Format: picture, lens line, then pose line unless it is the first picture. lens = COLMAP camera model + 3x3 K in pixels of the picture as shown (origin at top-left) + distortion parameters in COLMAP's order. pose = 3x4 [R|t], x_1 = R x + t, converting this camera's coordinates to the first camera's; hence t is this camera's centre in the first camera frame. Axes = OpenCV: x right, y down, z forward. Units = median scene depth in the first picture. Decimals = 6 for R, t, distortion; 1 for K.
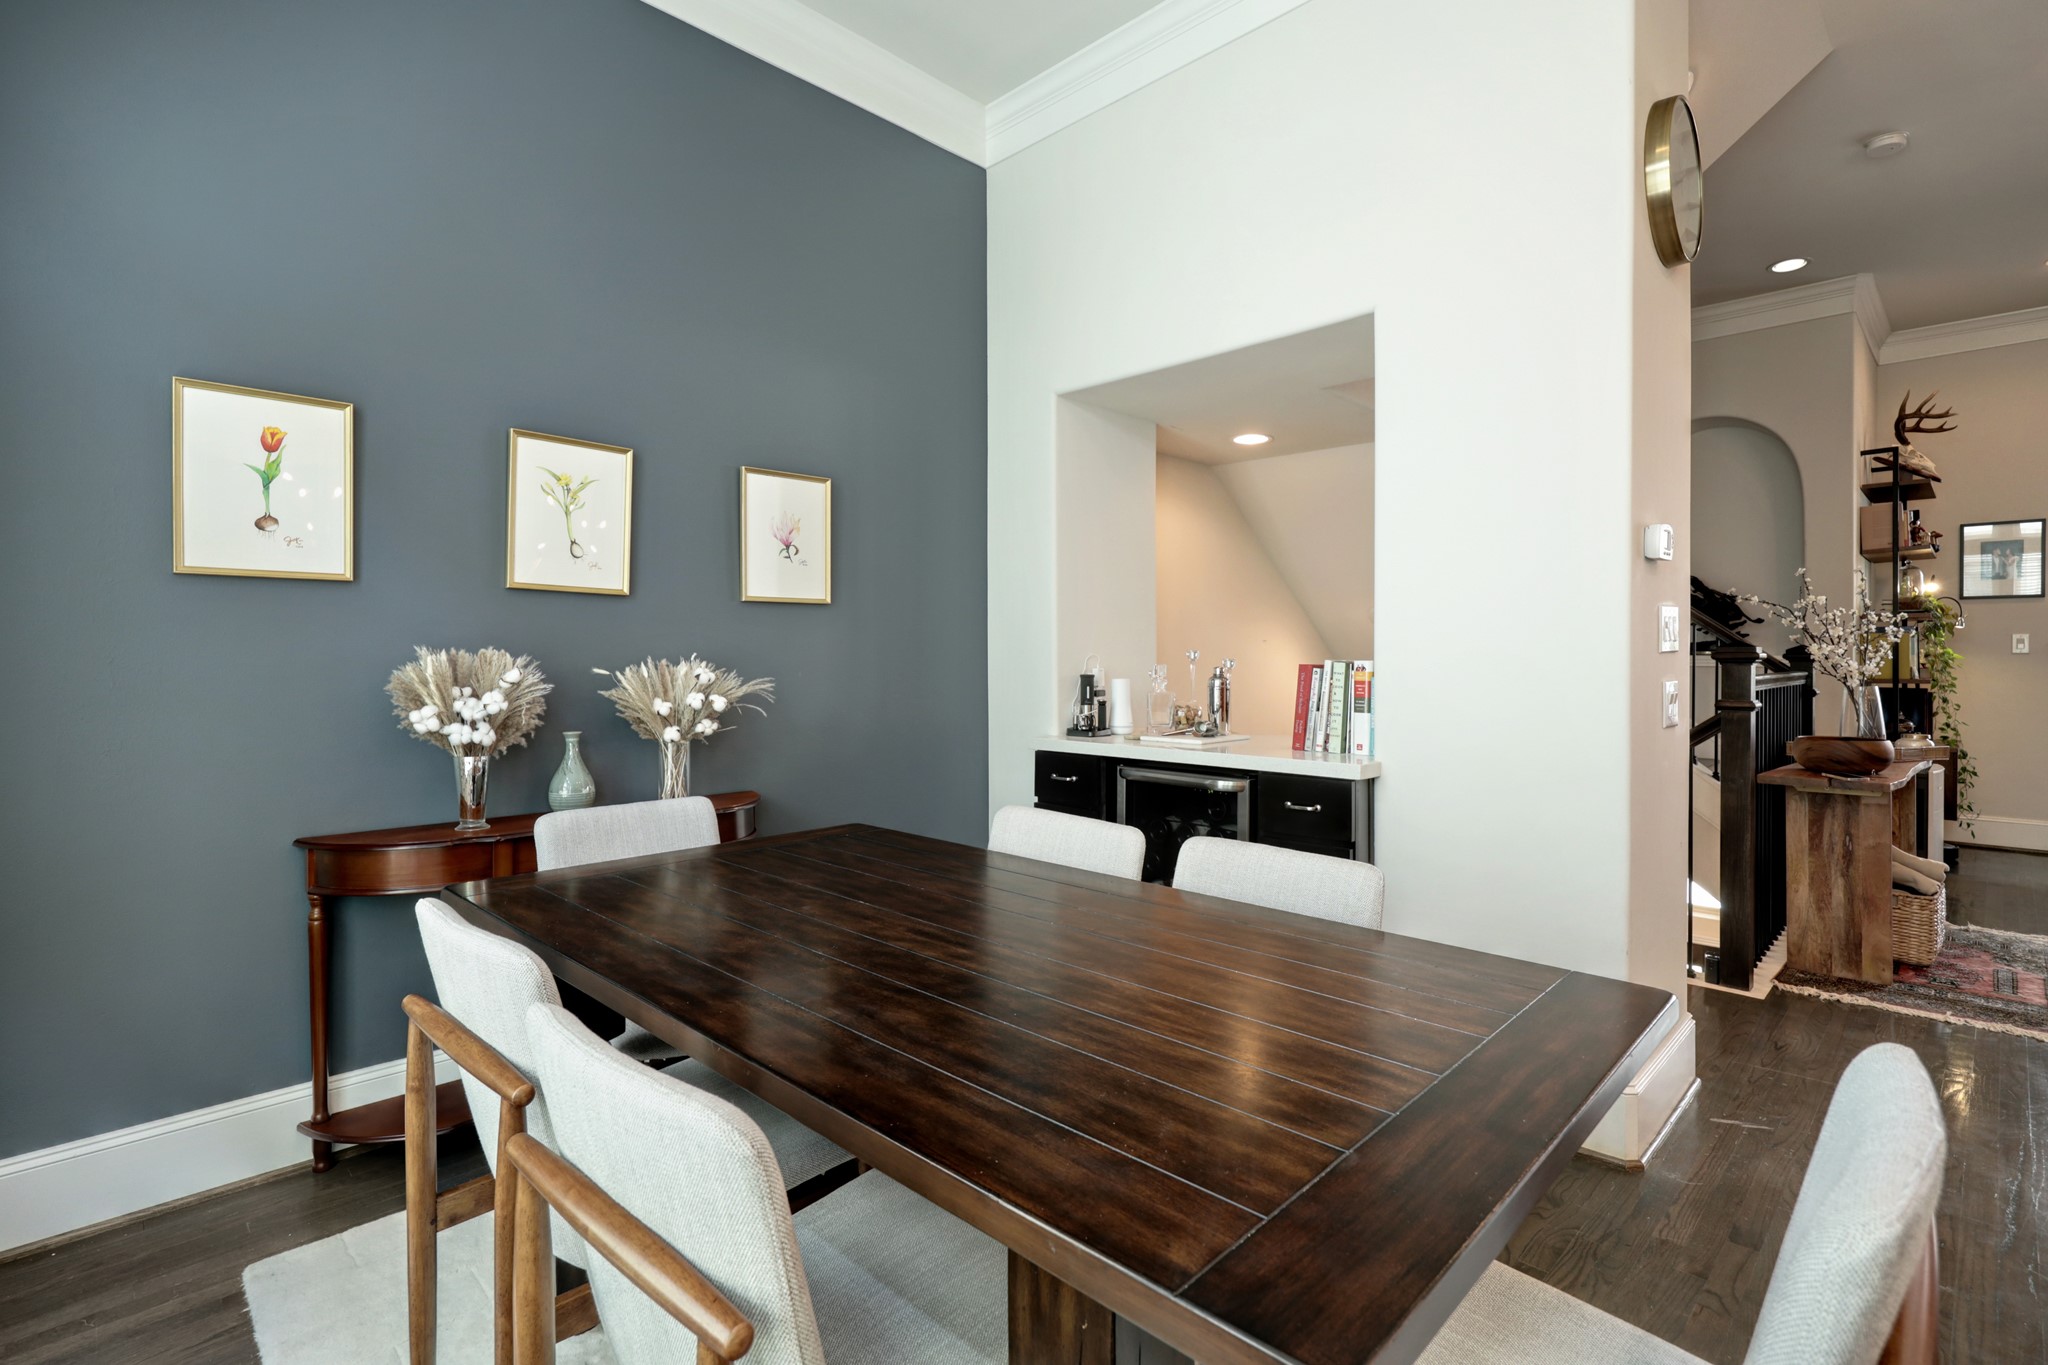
lens RADIAL K [[982.7, 0, 1020.5], [0, 982.7, 672.9], [0, 0, 1]] dist [-0.000018, -0.000277]
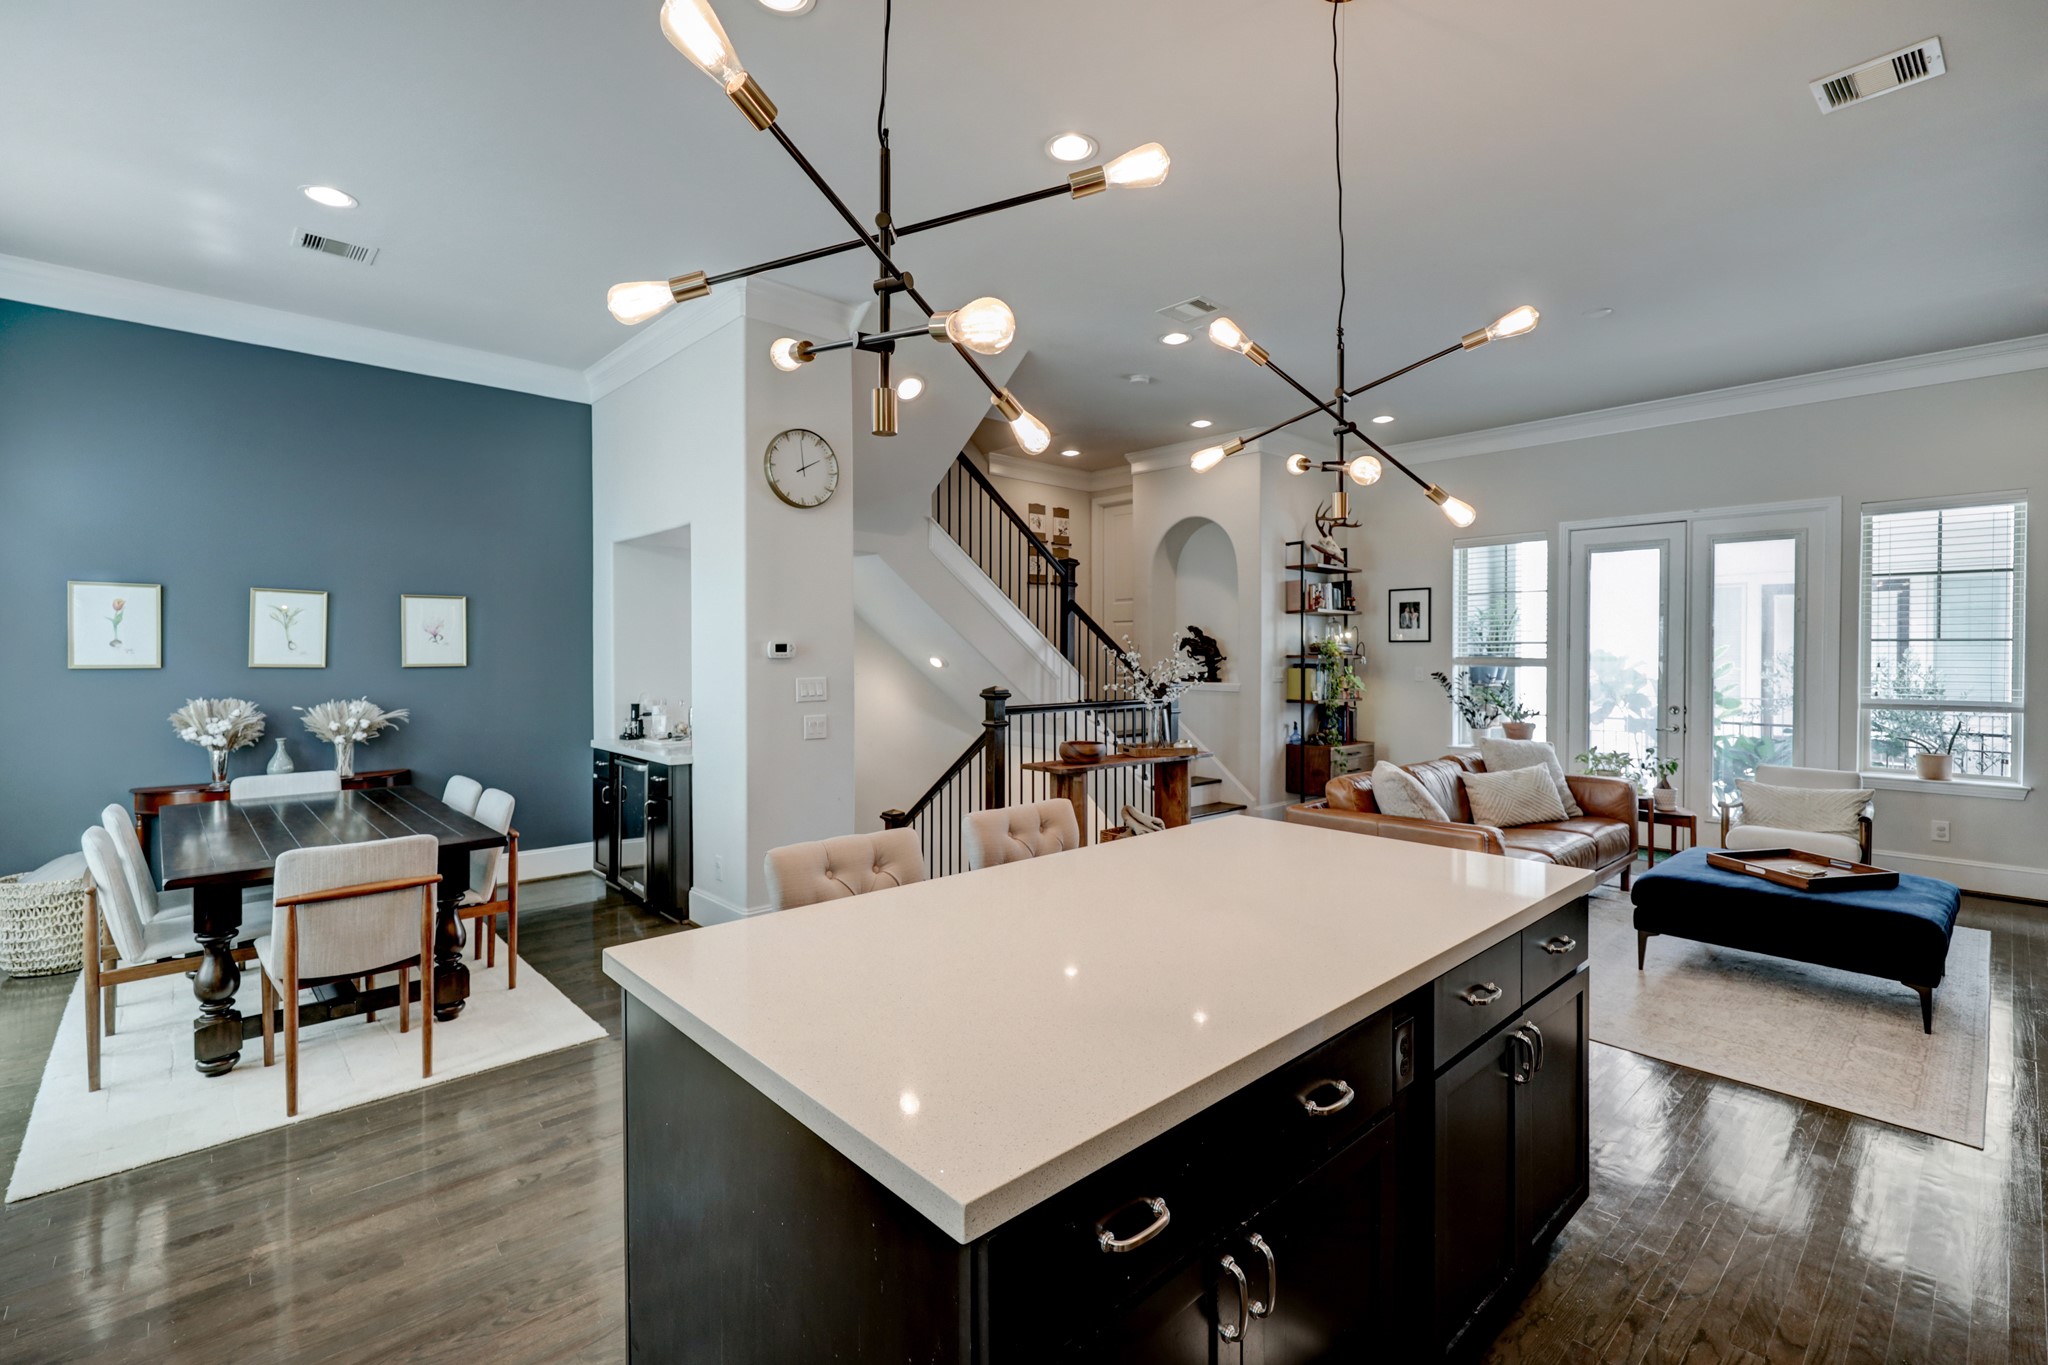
lens RADIAL K [[916.6, 0, 1027.6], [0, 916.6, 672.8], [0, 0, 1]] dist [0.000394, 0.000317]
pose [[0.999053, 0.001849, -0.043459, 1.110976], [-0.001587, 0.999980, 0.006068, -0.085182], [0.043470, -0.005994, 0.999037, -0.782360]]
